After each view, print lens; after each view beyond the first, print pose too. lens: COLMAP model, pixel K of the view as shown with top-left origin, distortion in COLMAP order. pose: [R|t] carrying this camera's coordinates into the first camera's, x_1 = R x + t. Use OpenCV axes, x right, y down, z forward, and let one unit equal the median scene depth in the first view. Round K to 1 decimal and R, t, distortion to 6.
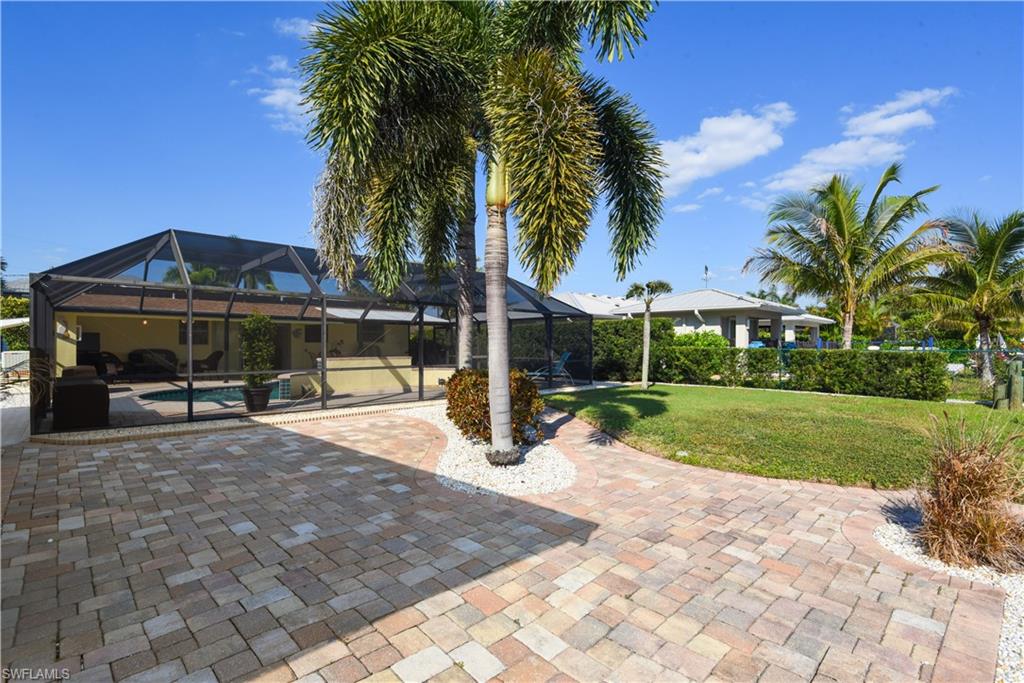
lens RADIAL K [[467.6, 0, 505.2], [0, 467.6, 345.4], [0, 0, 1]] dist [-0.010876, -0.000622]
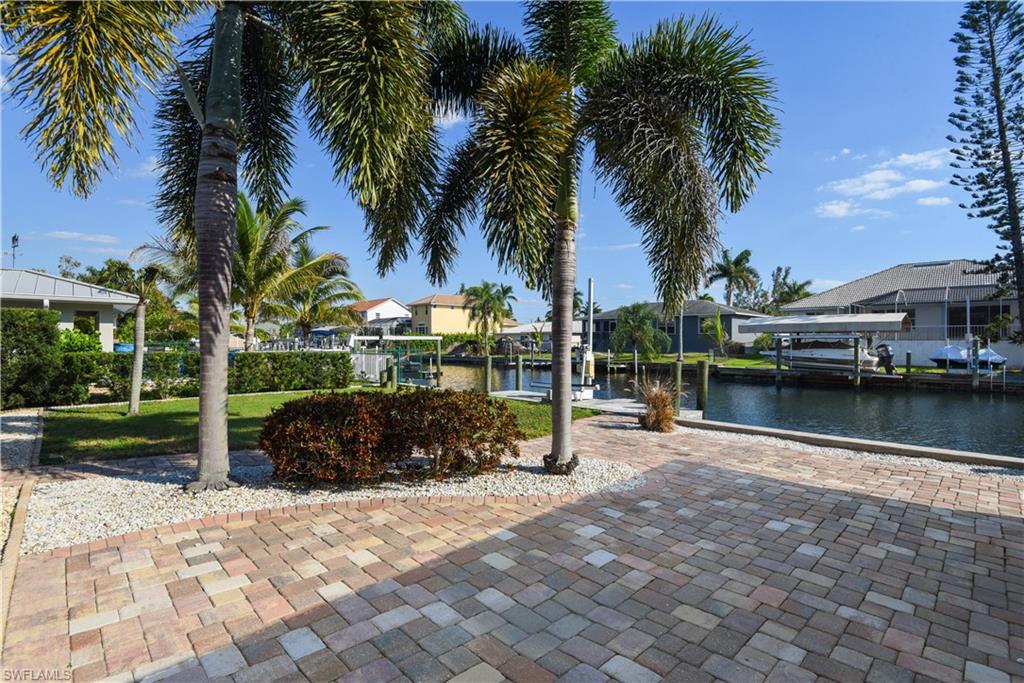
lens RADIAL K [[467.6, 0, 537.2], [0, 467.6, 342.5], [0, 0, 1]] dist [-0.010876, -0.000622]
pose [[-0.024914, 0.002738, 0.999686, -1.393755], [-0.002303, 0.999993, -0.002796, -0.033473], [-0.999687, -0.002372, -0.024907, 1.465712]]
